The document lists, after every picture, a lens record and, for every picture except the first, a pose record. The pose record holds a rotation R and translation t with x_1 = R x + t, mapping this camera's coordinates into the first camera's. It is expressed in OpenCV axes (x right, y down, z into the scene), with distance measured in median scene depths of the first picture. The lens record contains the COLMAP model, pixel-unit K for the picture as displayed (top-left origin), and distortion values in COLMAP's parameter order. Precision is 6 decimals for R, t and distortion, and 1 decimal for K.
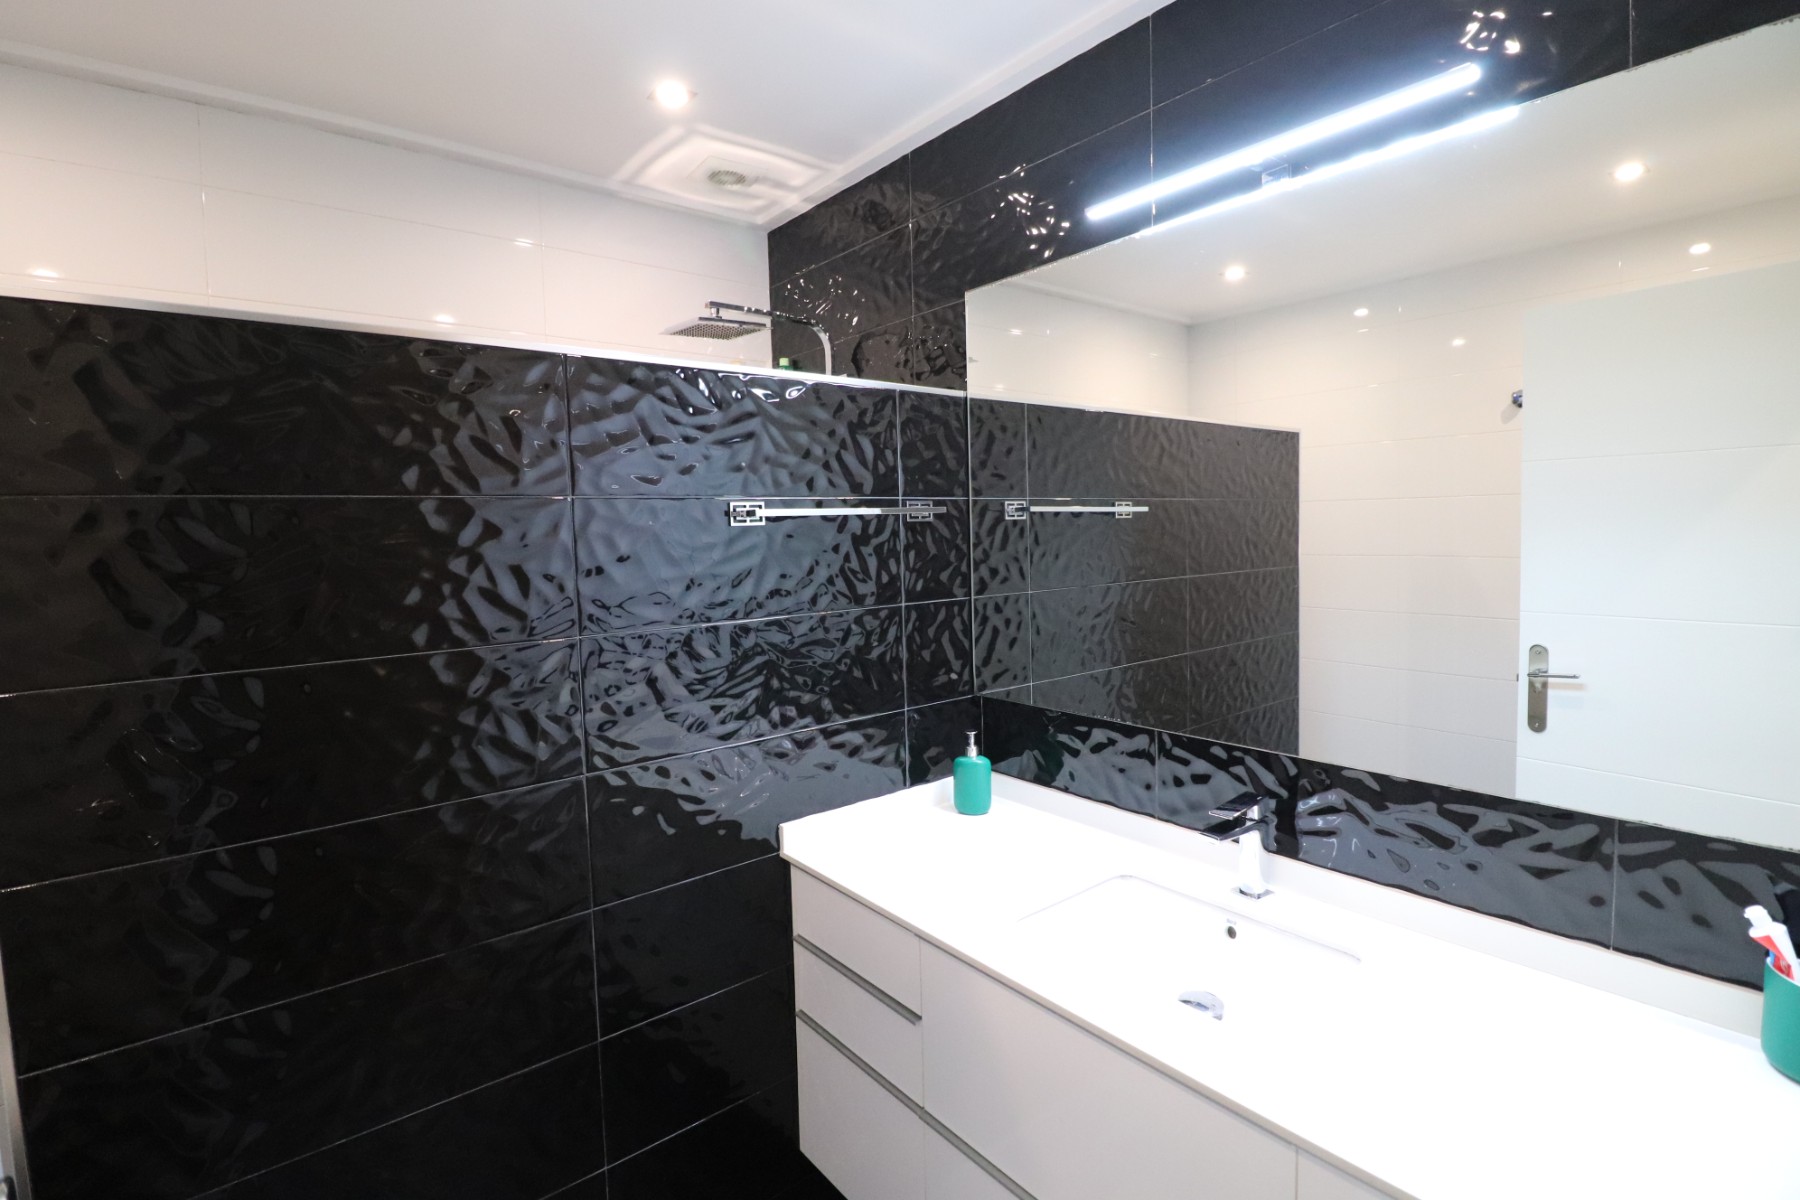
lens RADIAL K [[828.9, 0, 904.8], [0, 828.9, 593.6], [0, 0, 1]] dist [-0.009434, -0.009014]
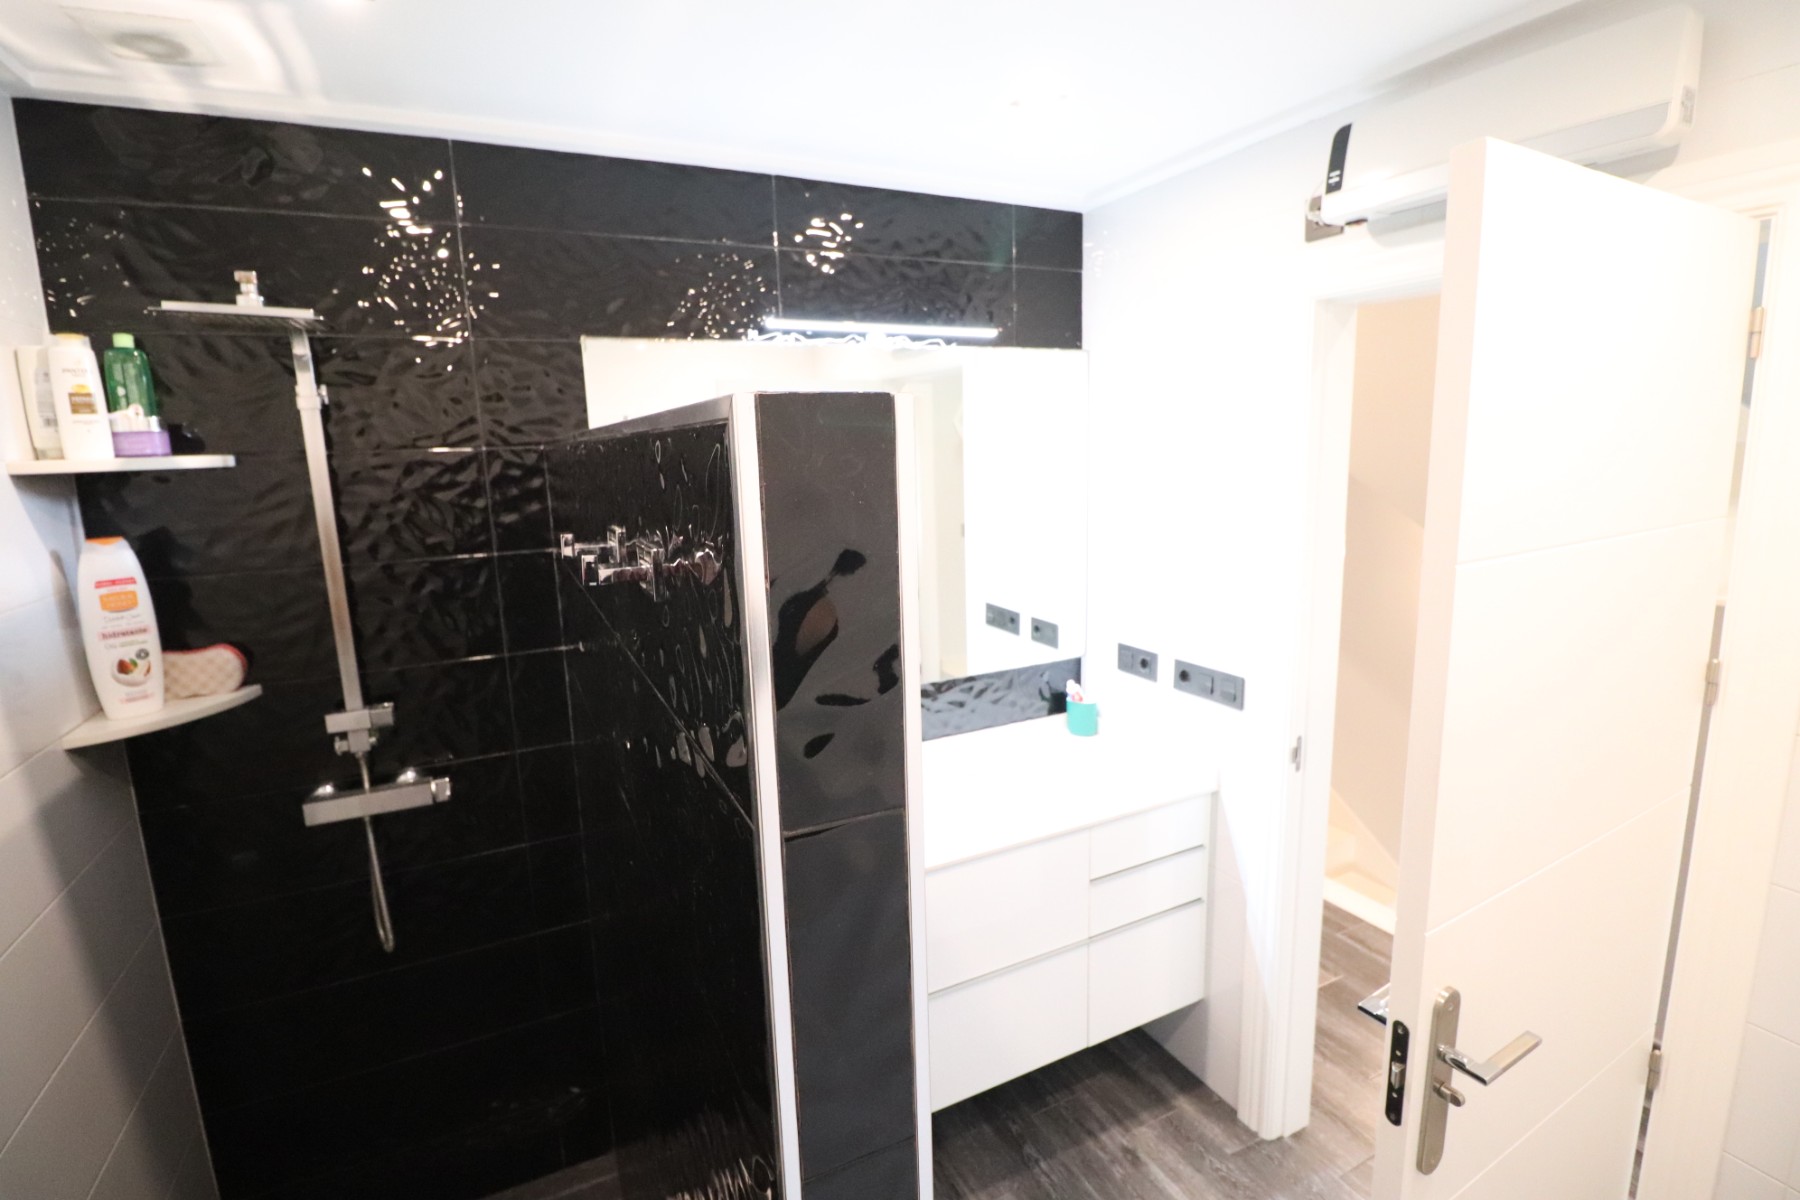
lens RADIAL K [[828.9, 0, 904.8], [0, 828.9, 593.6], [0, 0, 1]] dist [-0.009434, -0.009014]
pose [[0.249425, -0.135768, 0.958830, -1.219618], [0.107554, 0.987882, 0.111903, -0.190932], [-0.962403, 0.075214, 0.261004, 0.594148]]
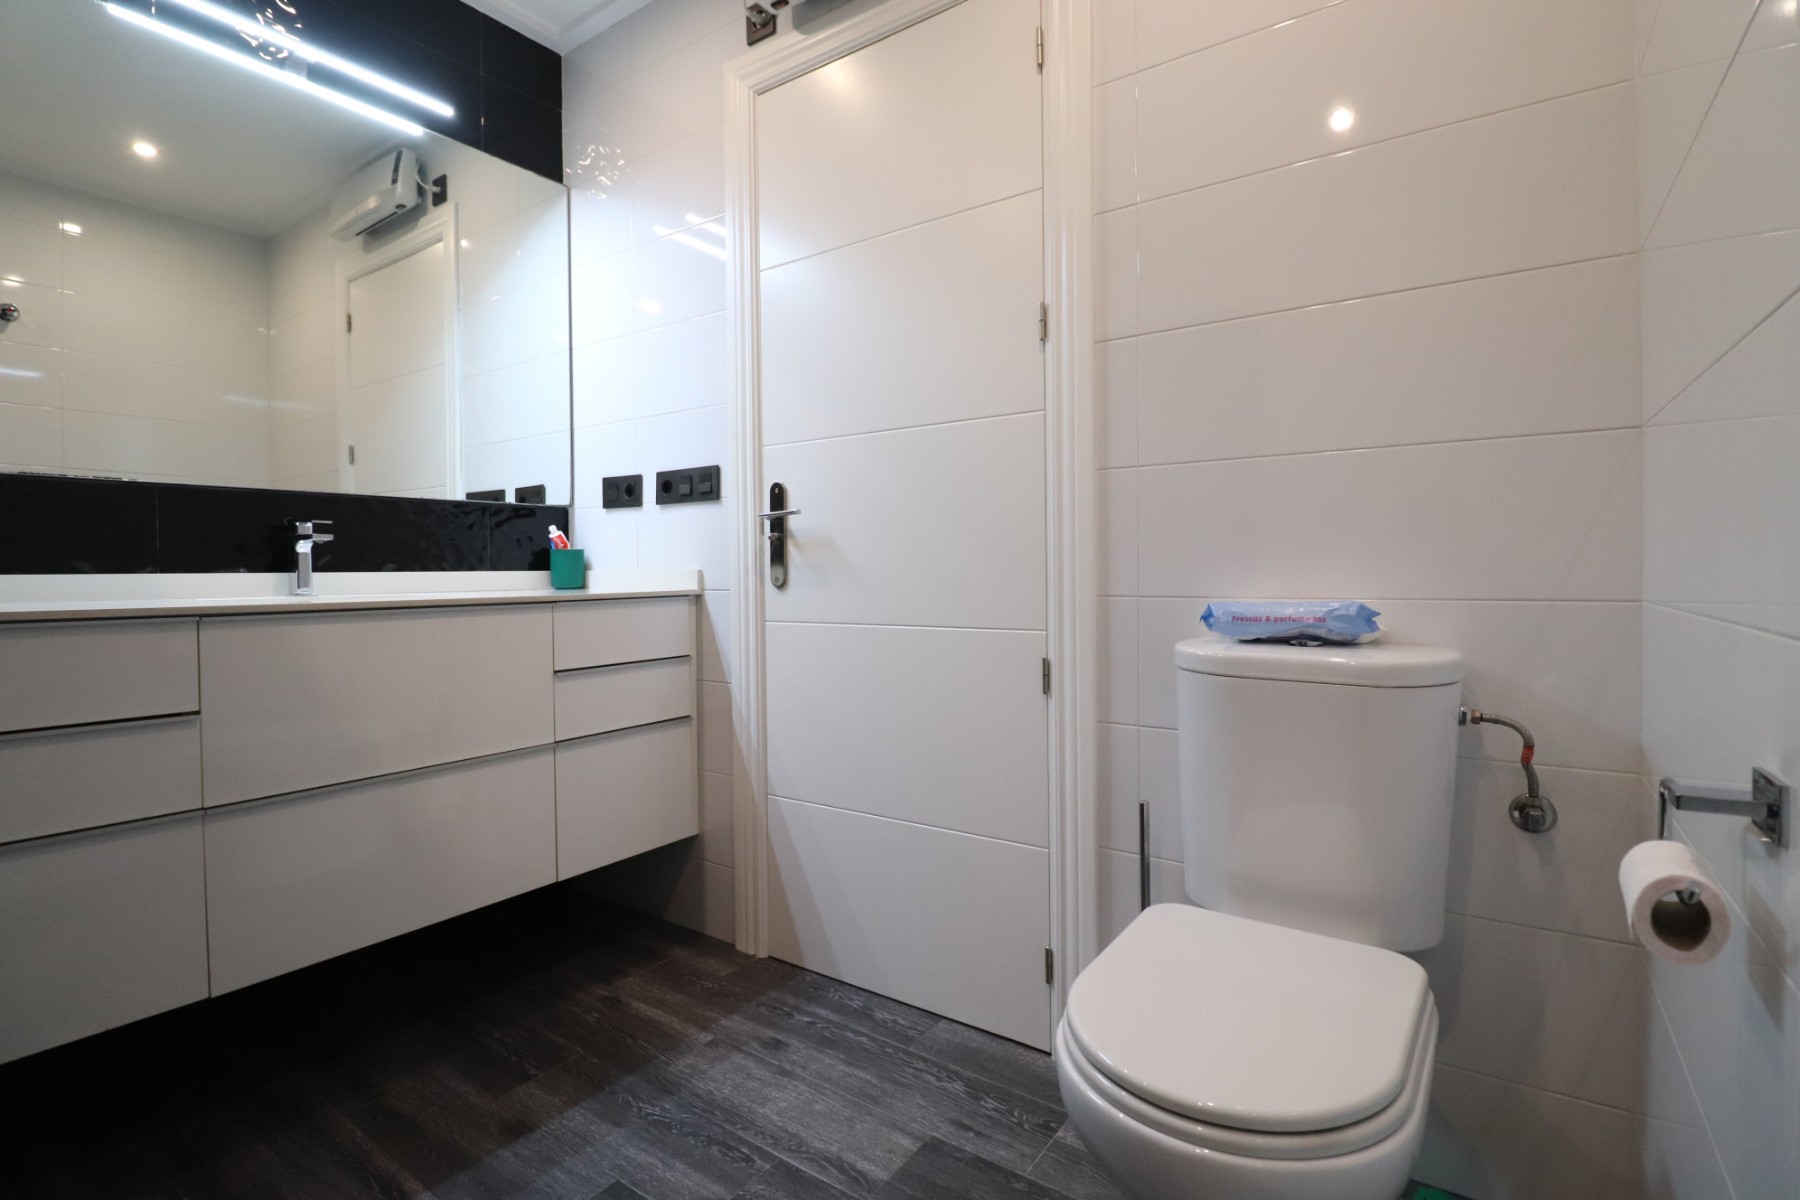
lens RADIAL K [[828.9, 0, 904.8], [0, 828.9, 593.6], [0, 0, 1]] dist [-0.009434, -0.009014]
pose [[-0.252498, 0.011977, 0.967523, -1.187937], [0.100276, 0.994863, 0.013854, 0.477780], [-0.962387, 0.100517, -0.252402, 0.475854]]
